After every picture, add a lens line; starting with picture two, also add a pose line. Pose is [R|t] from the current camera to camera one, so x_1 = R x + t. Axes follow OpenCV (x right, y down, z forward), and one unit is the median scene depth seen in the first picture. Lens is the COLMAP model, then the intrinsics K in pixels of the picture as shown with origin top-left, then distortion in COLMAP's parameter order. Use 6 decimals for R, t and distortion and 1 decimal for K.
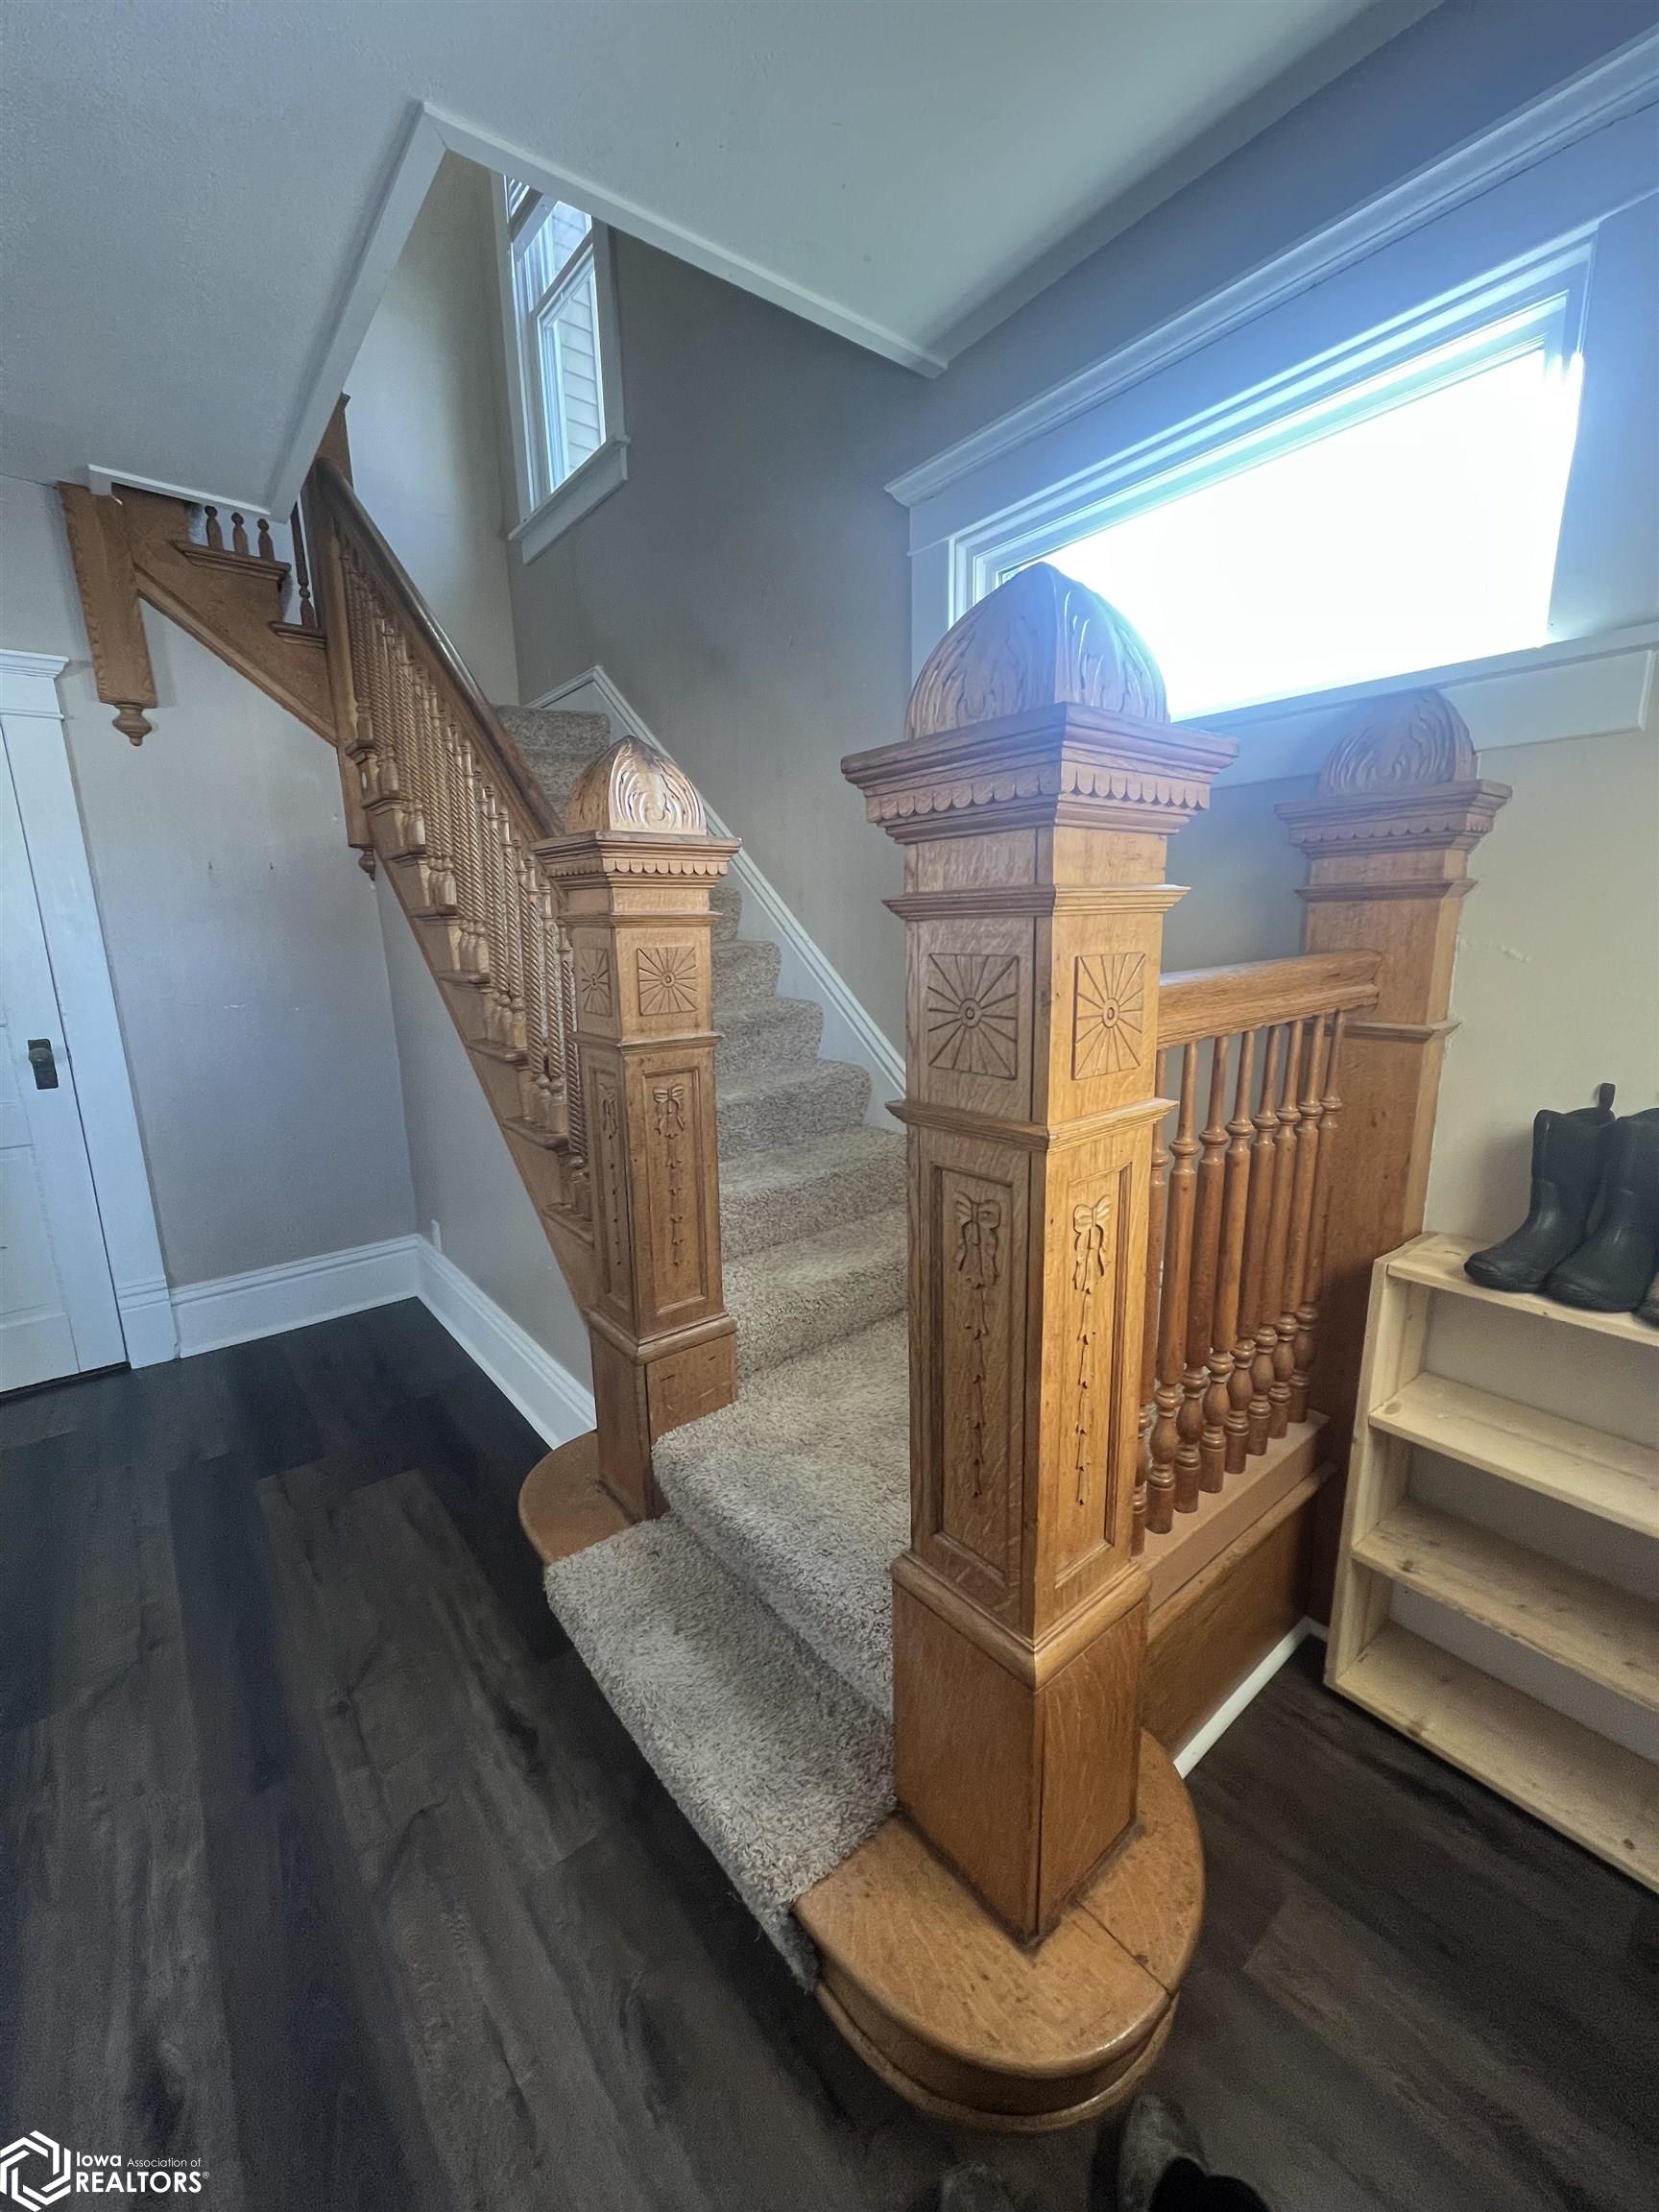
lens RADIAL K [[879.6, 0, 827.3], [0, 879.6, 1105.2], [0, 0, 1]] dist [0.000587, -0.000230]
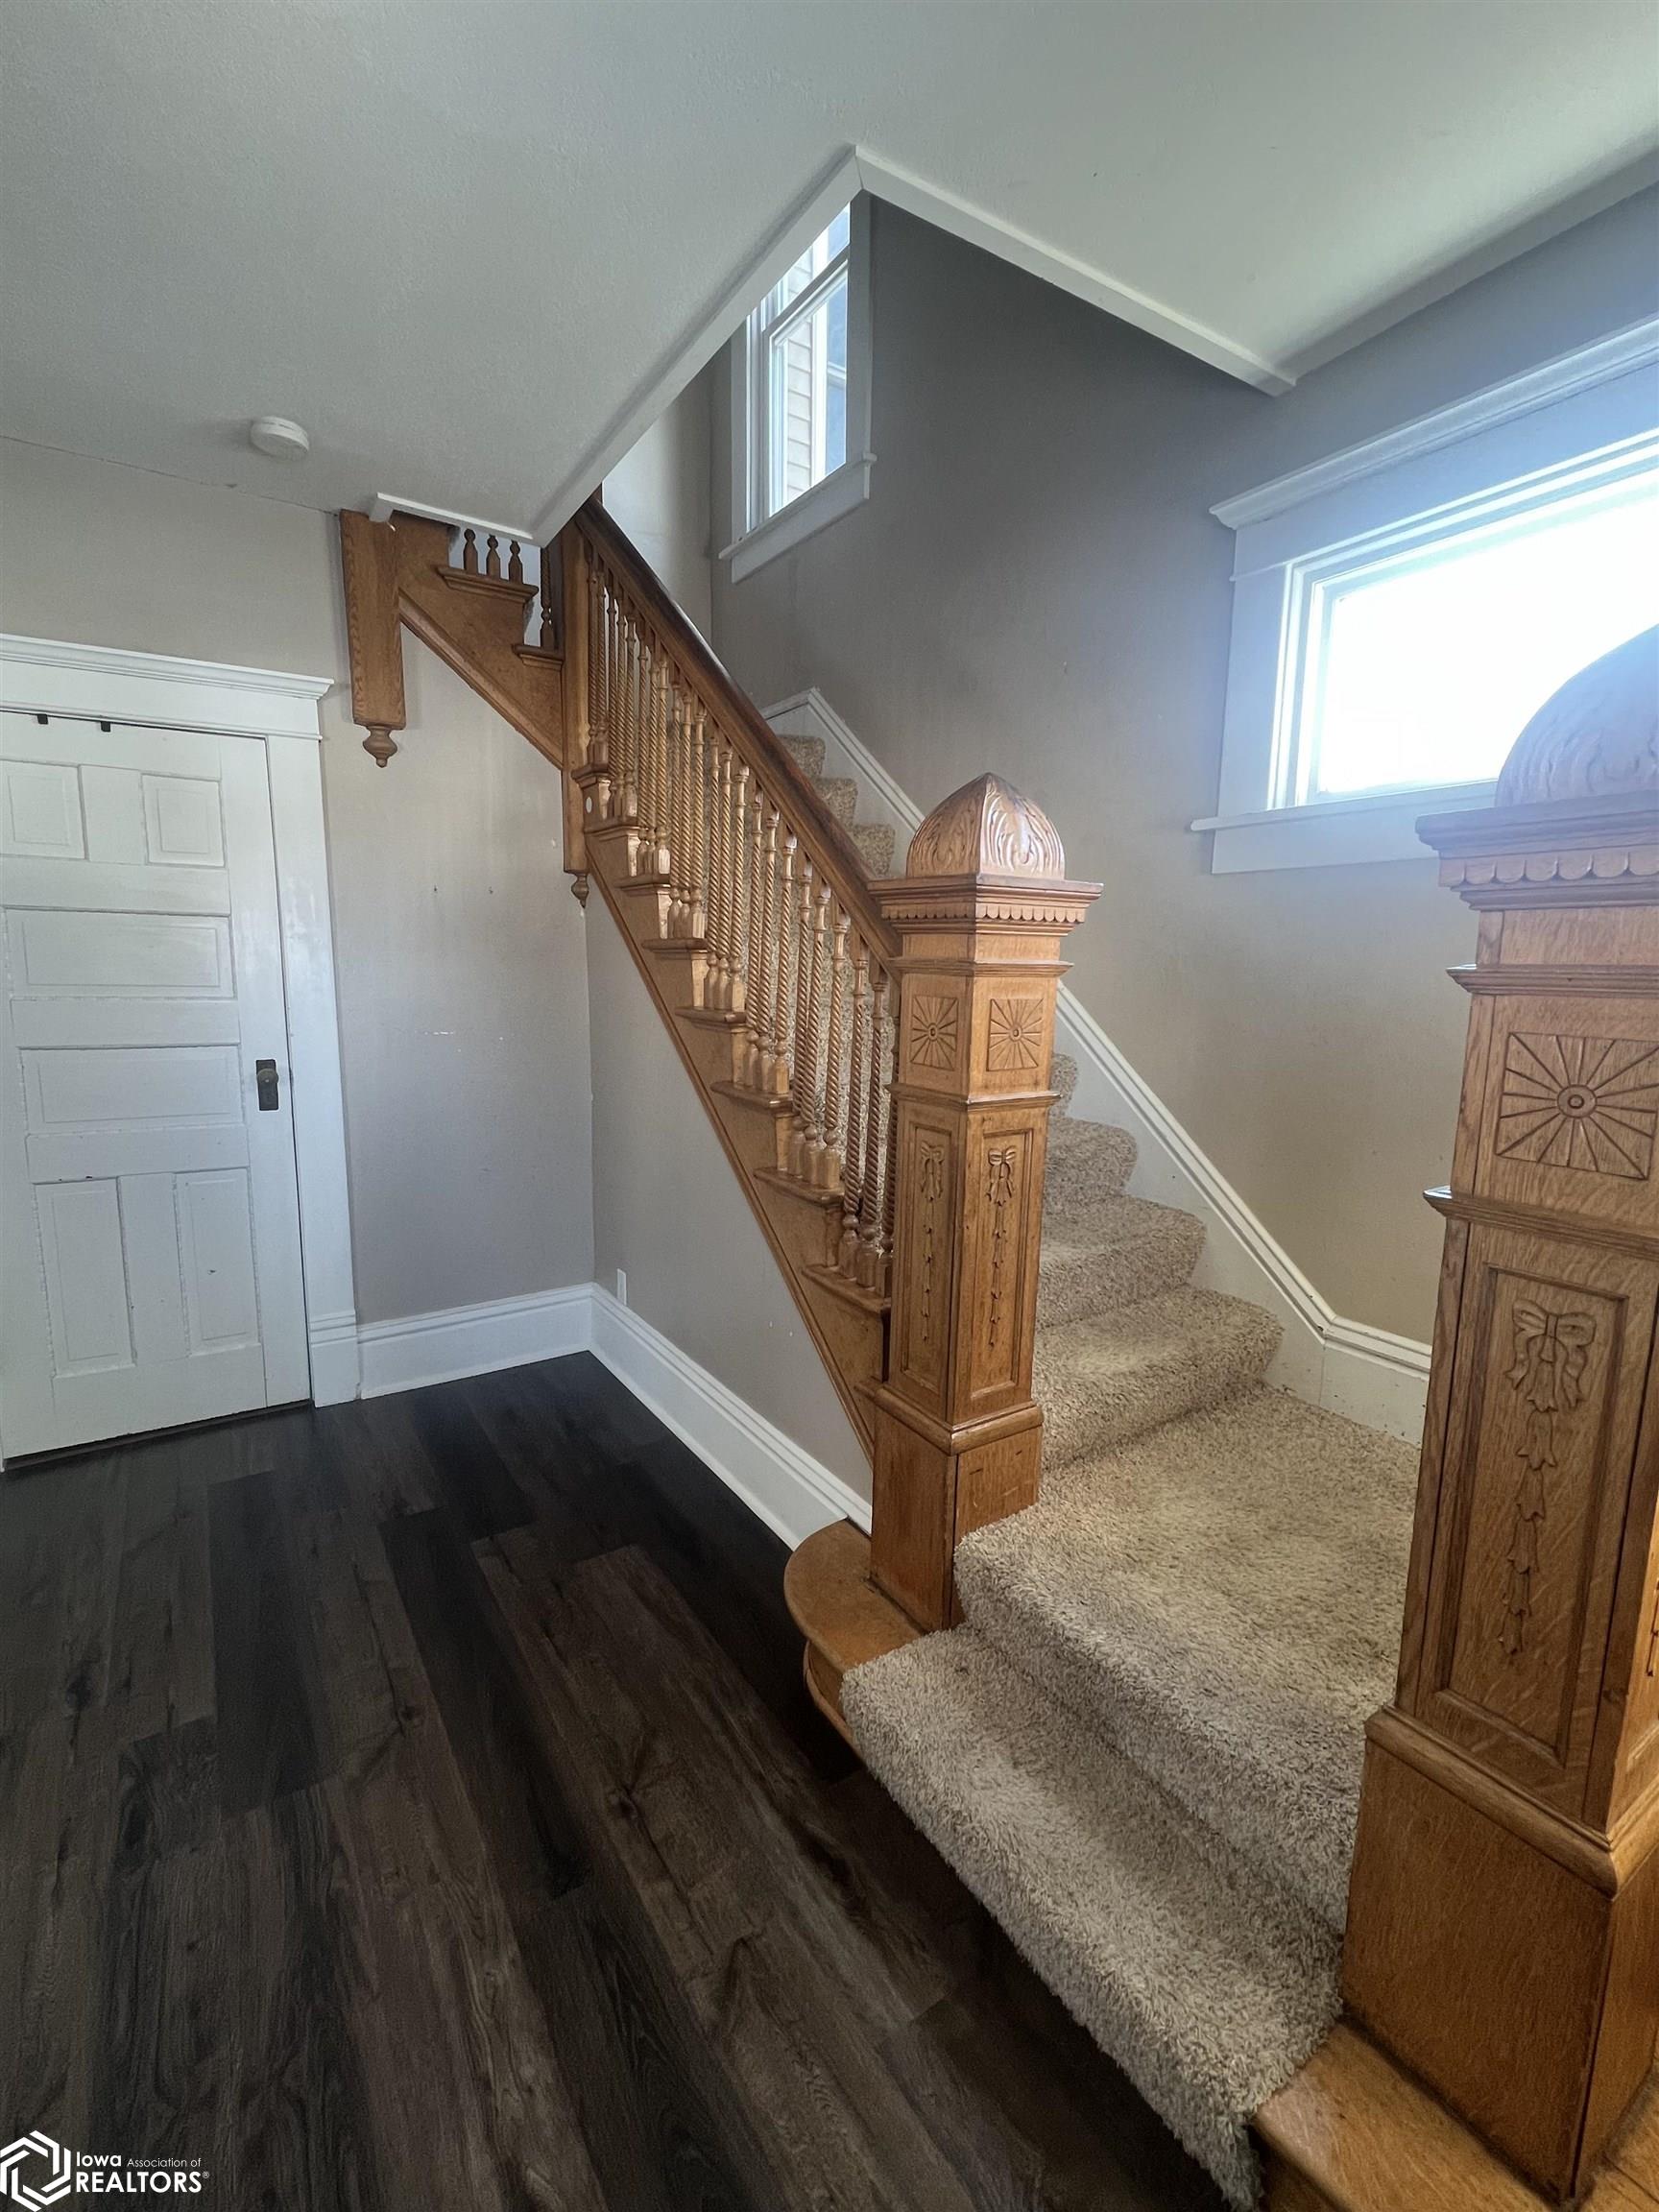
lens RADIAL K [[975.2, 0, 828.2], [0, 975.2, 1105.2], [0, 0, 1]] dist [-0.000832, 0.000471]
pose [[0.994347, 0.049102, -0.094148, -0.257995], [-0.054008, 0.997273, -0.050289, -0.005327], [0.091422, 0.055089, 0.994287, -0.027034]]
